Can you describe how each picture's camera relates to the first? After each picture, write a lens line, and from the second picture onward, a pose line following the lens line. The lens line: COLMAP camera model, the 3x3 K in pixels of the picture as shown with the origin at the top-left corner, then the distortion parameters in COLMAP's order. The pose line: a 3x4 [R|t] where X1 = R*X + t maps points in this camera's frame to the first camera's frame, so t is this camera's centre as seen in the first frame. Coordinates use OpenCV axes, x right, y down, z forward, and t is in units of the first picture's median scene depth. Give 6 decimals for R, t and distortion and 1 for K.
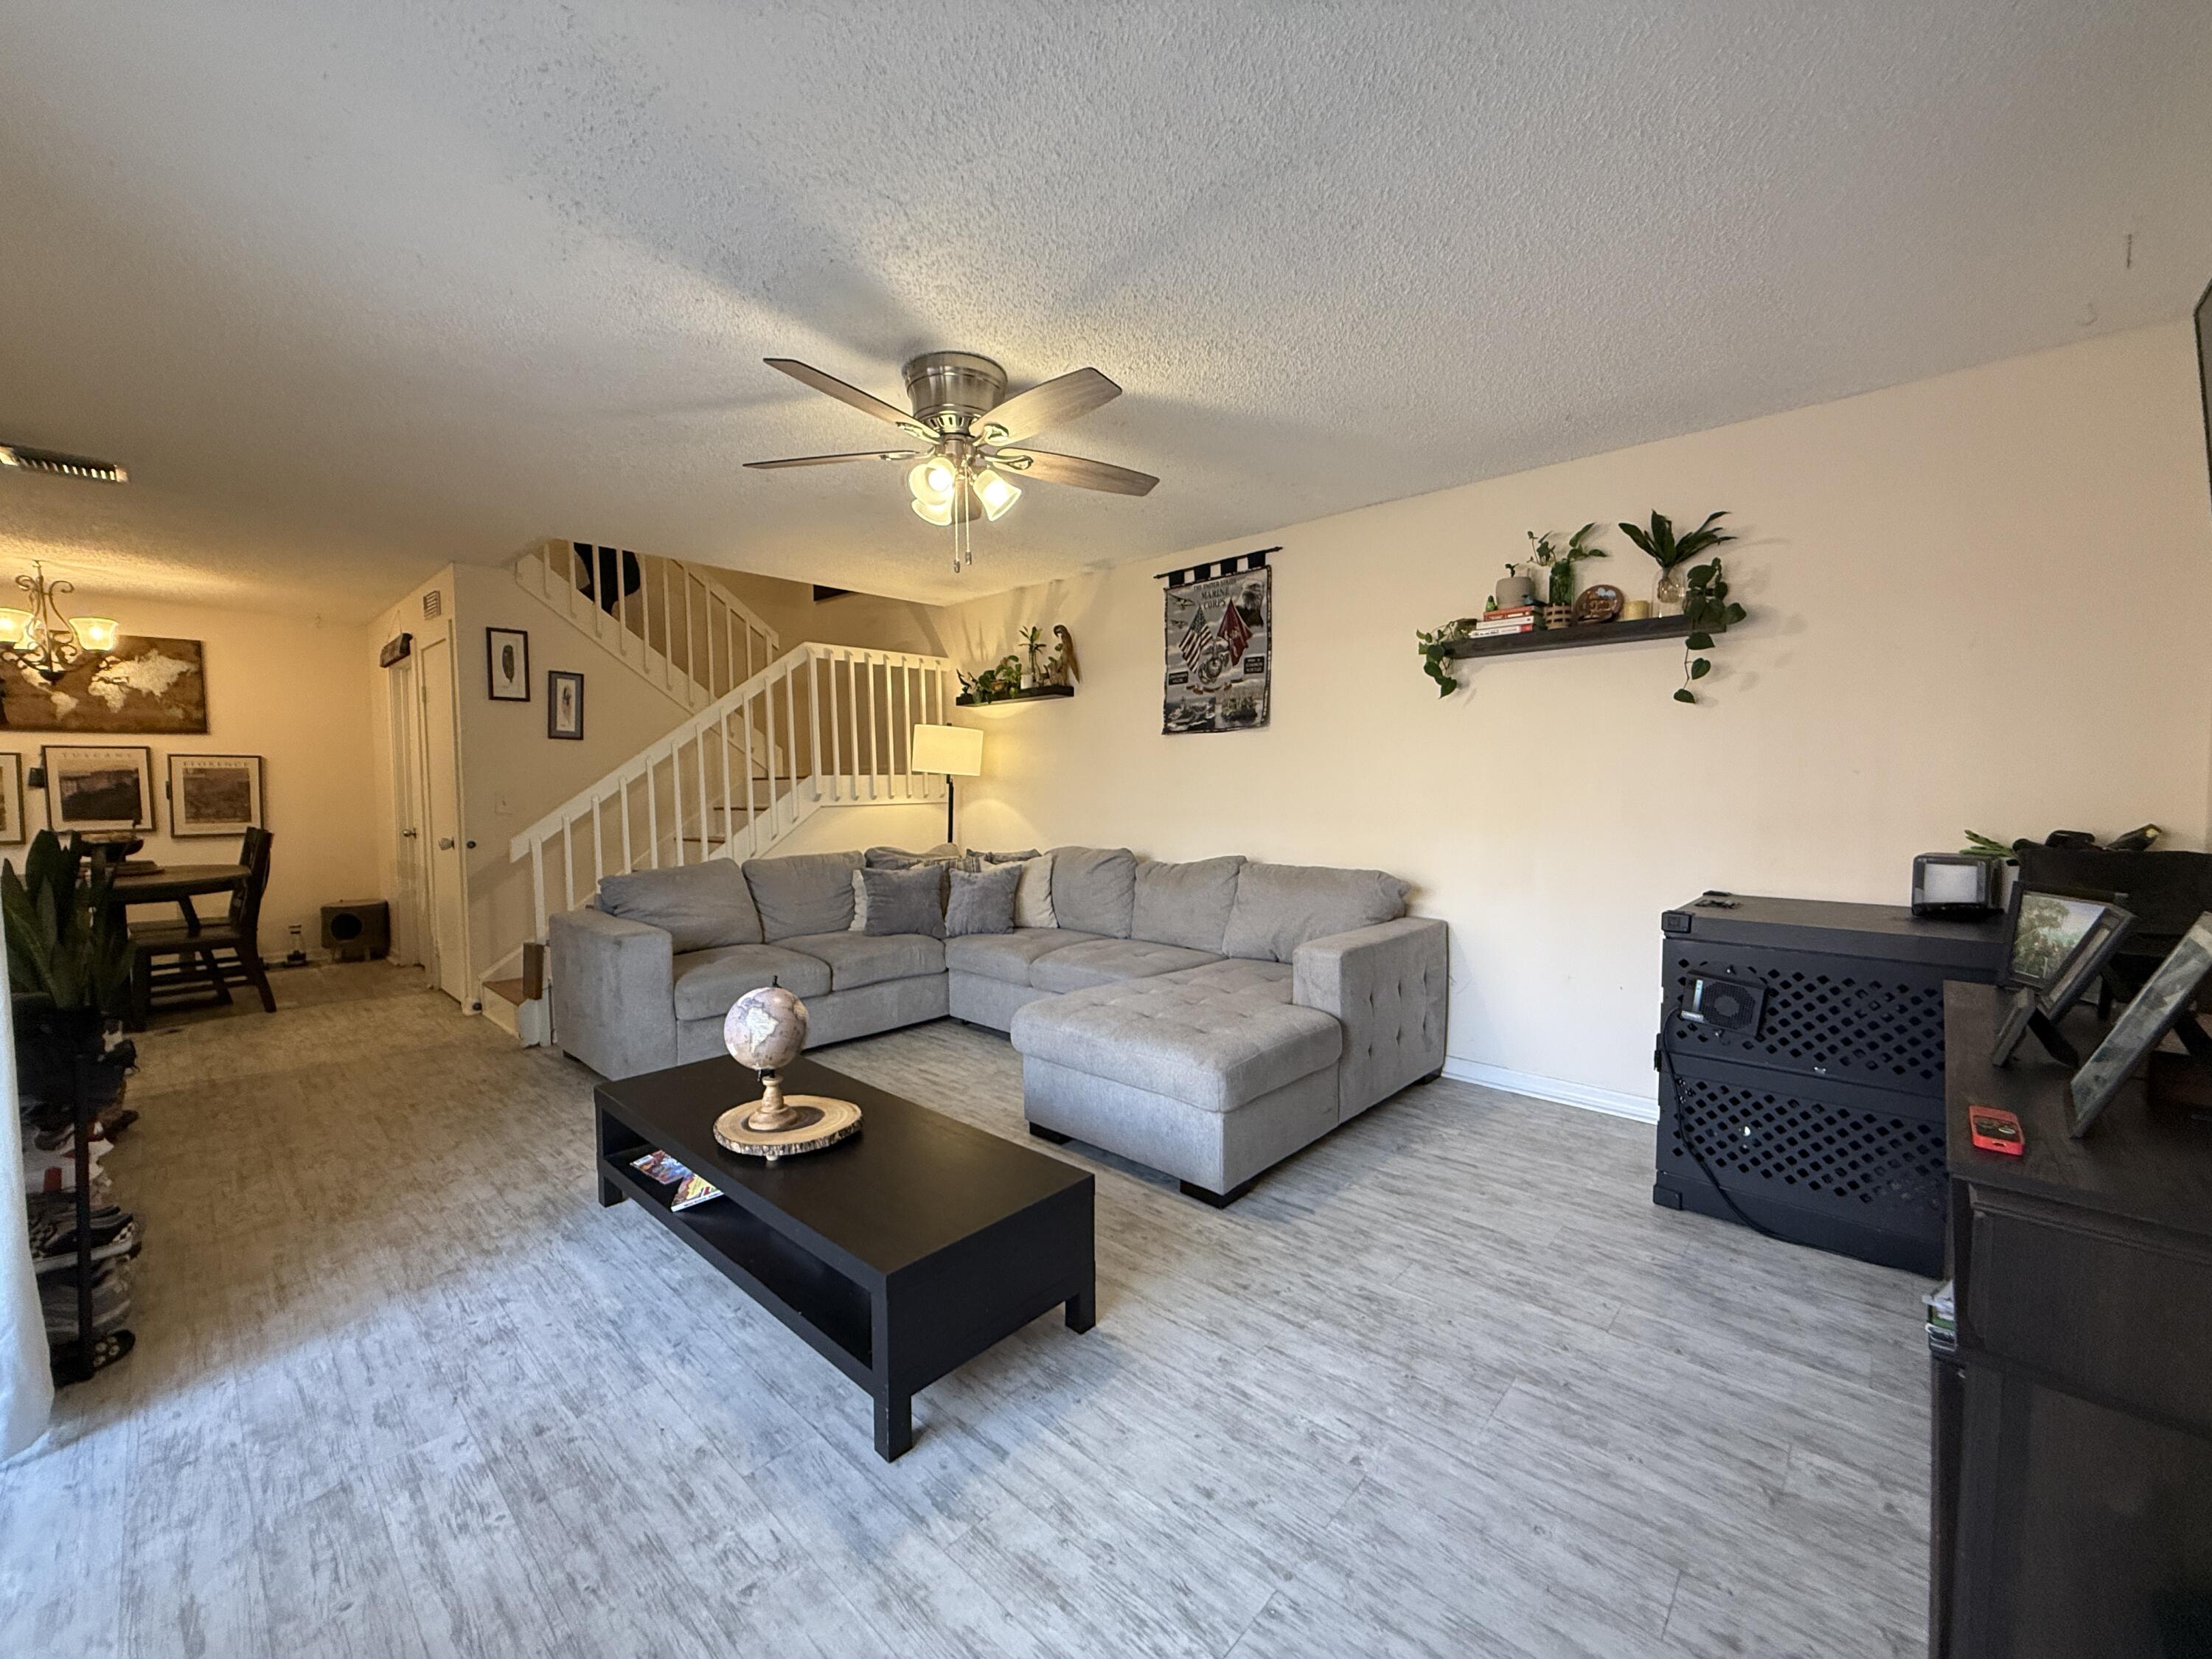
lens RADIAL K [[885.5, 0, 1101.3], [0, 885.5, 825.2], [0, 0, 1]] dist [-0.002840, 0.001005]
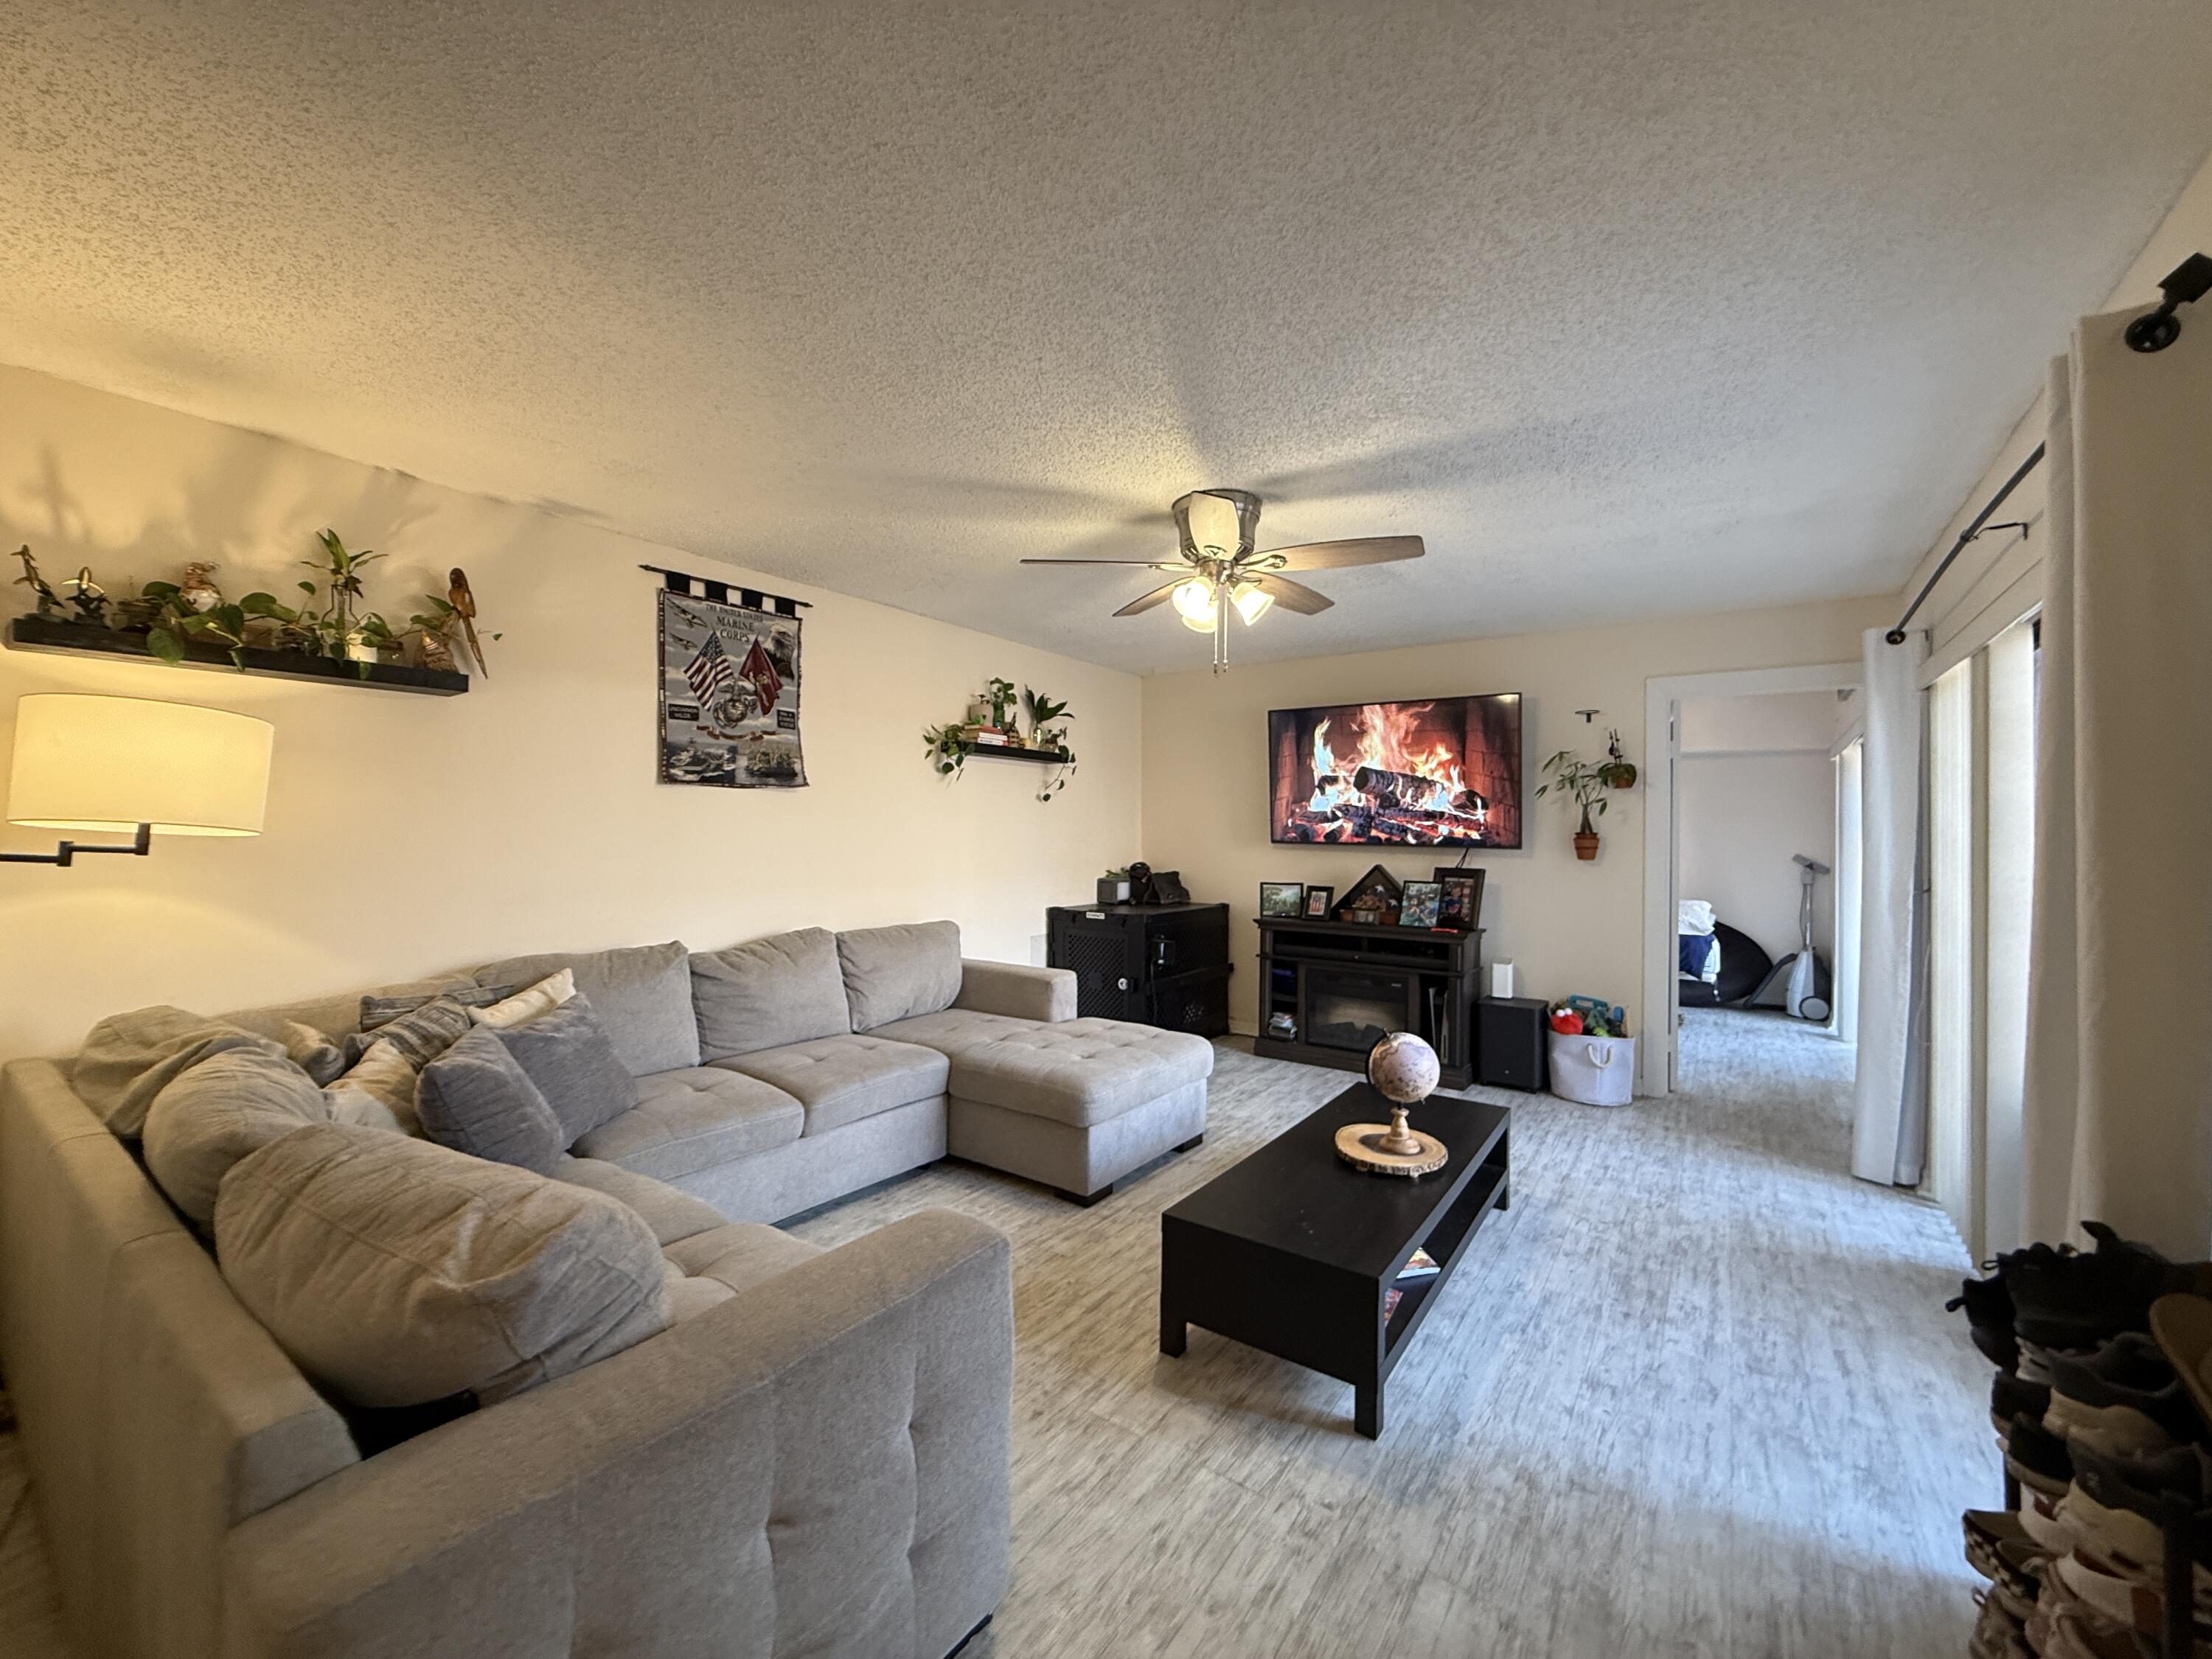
lens RADIAL K [[885.5, 0, 1101.3], [0, 885.5, 825.2], [0, 0, 1]] dist [-0.002840, 0.001005]
pose [[-0.133435, 0.010112, 0.991006, -0.778248], [0.034347, 0.999394, -0.005573, -0.054691], [-0.990462, 0.033294, -0.133702, 0.799976]]
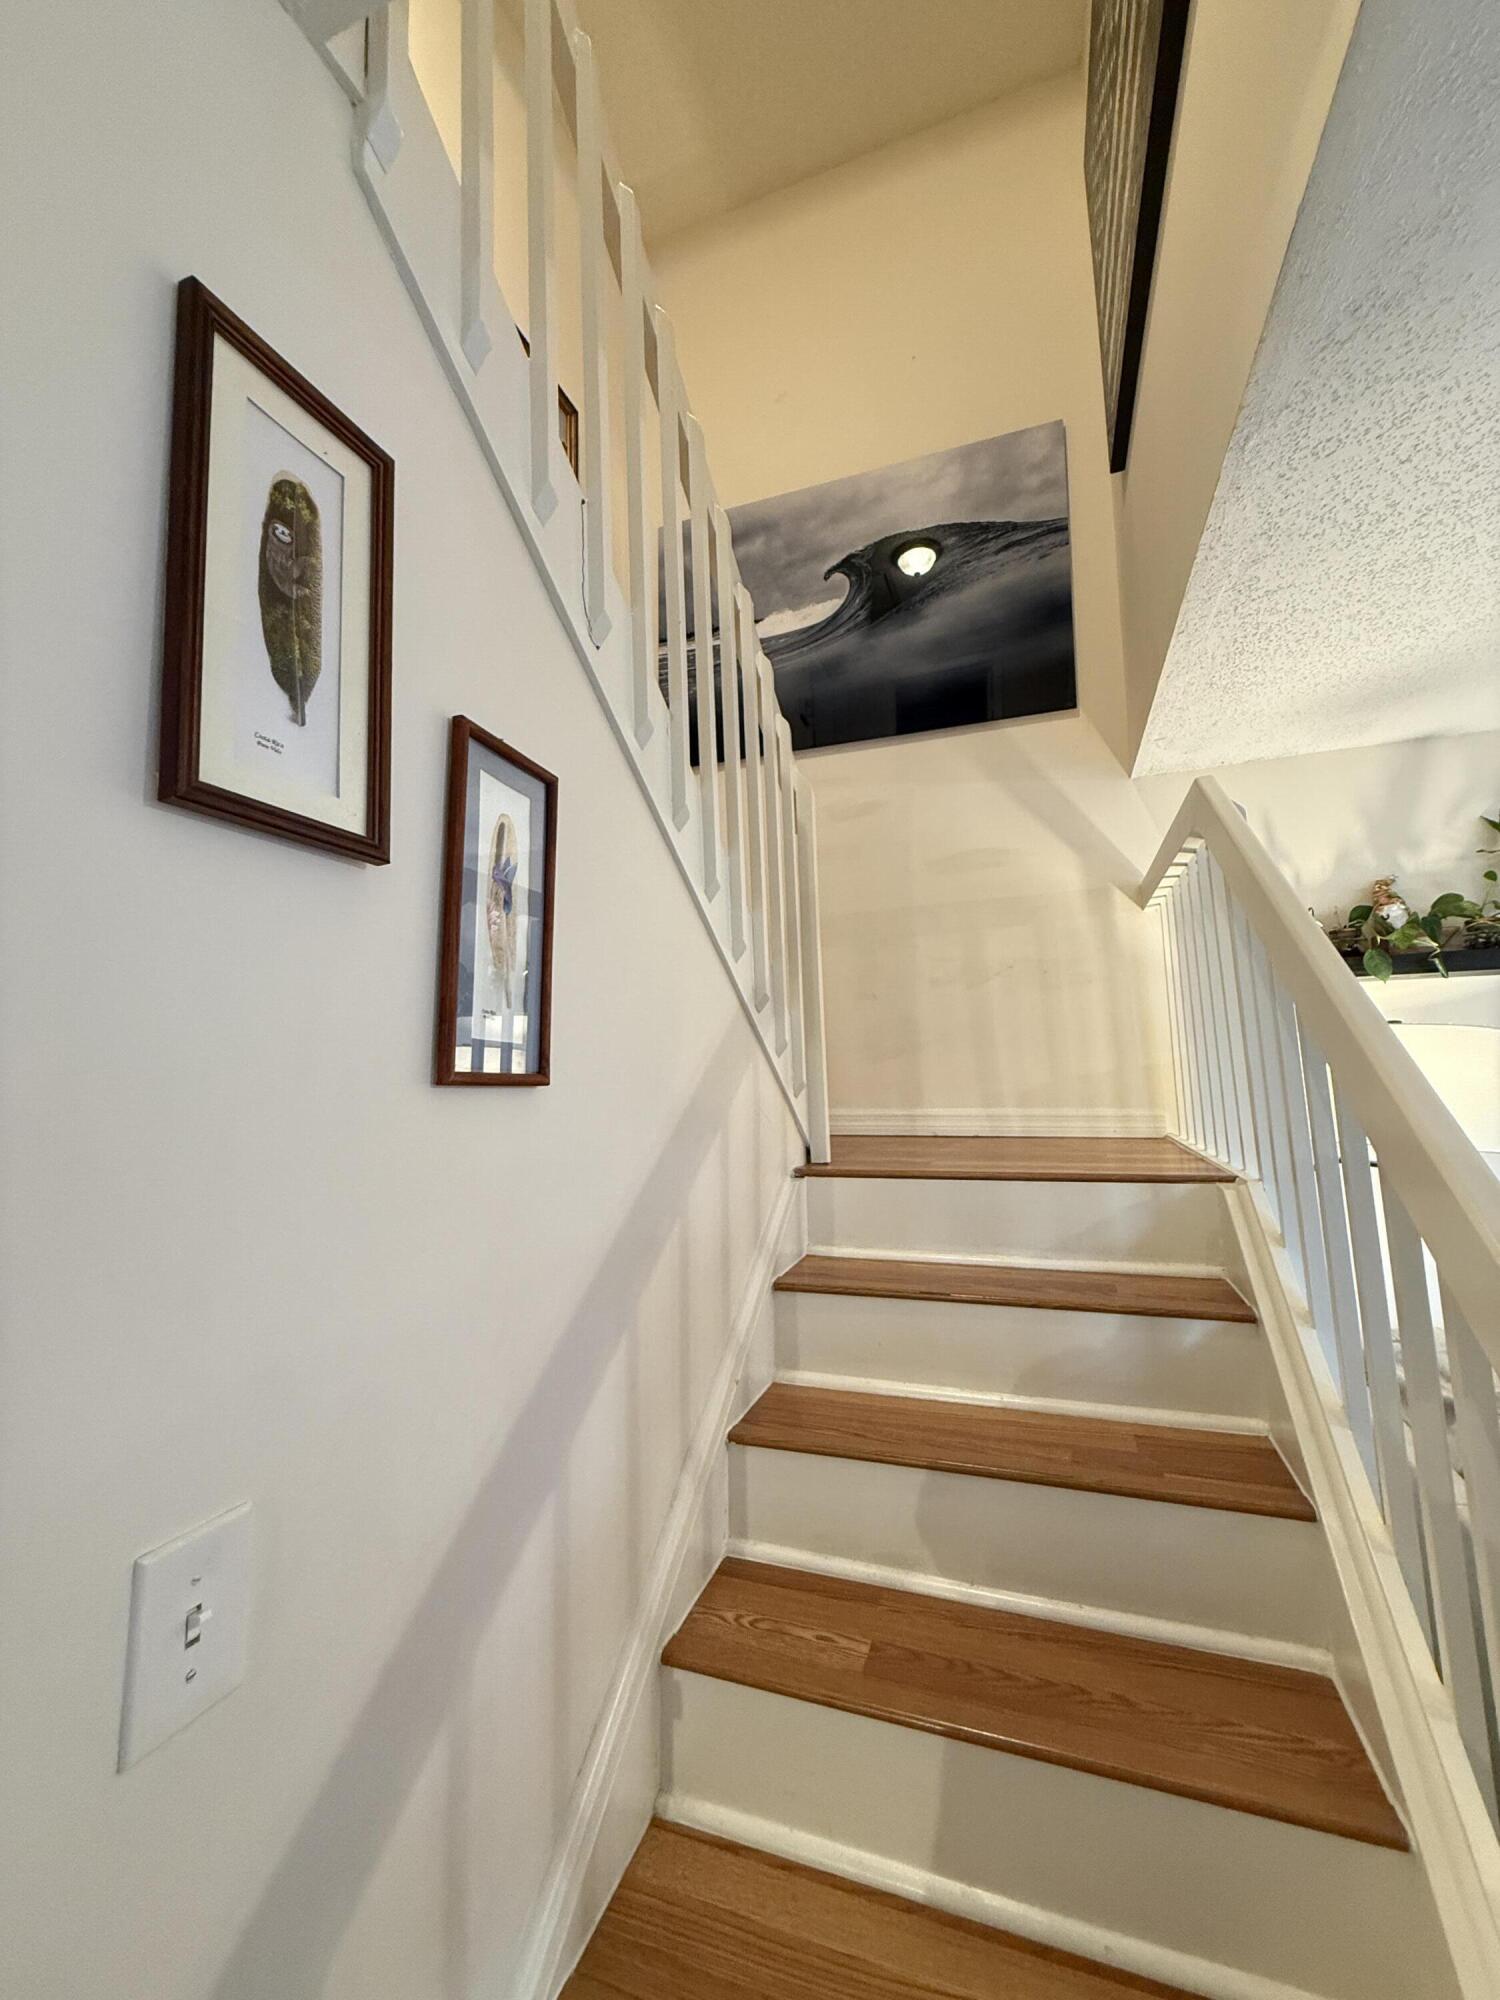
lens RADIAL K [[800.7, 0, 750.9], [0, 800.7, 994.0], [0, 0, 1]] dist [-0.002840, 0.001005]
pose [[0.922293, 0.021624, 0.385885, -0.738849], [0.037477, 0.988725, -0.144979, -0.107573], [-0.384669, 0.148175, 0.911084, 0.976258]]
